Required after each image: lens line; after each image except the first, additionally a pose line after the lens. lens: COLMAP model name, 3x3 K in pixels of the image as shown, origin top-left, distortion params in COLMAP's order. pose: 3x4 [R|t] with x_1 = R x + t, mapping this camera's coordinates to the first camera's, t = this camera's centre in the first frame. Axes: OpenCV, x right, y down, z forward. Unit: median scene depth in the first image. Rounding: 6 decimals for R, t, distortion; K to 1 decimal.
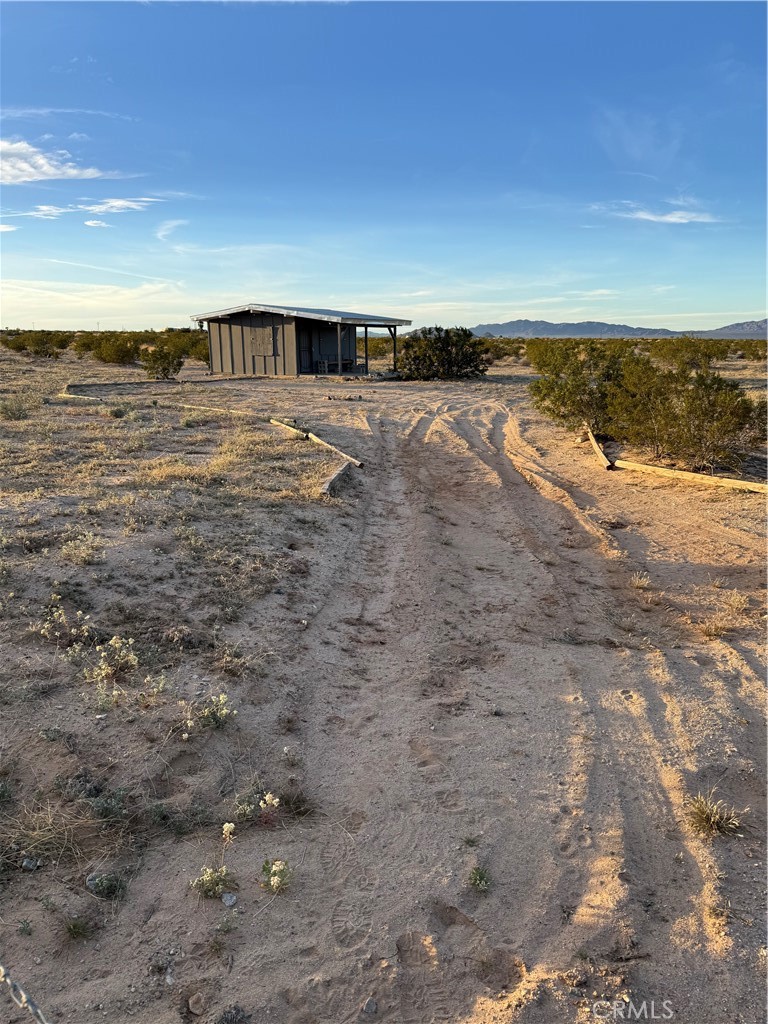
lens RADIAL K [[716.2, 0, 376.2], [0, 716.2, 527.4], [0, 0, 1]] dist [0.067163, -0.094271]
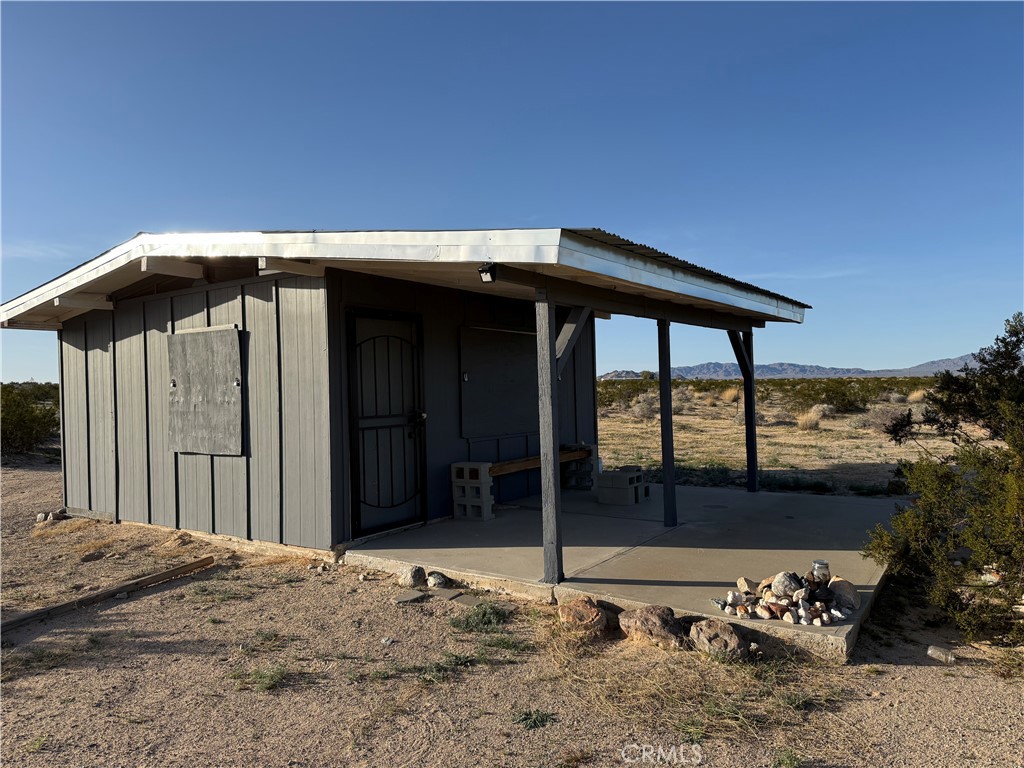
lens RADIAL K [[716.2, 0, 510.2], [0, 716.2, 383.6], [0, 0, 1]] dist [0.067163, -0.094271]
pose [[0.996701, -0.024969, -0.077220, -0.104025], [0.004479, 0.966968, -0.254857, -0.478404], [0.081033, 0.253671, 0.963891, 1.860584]]
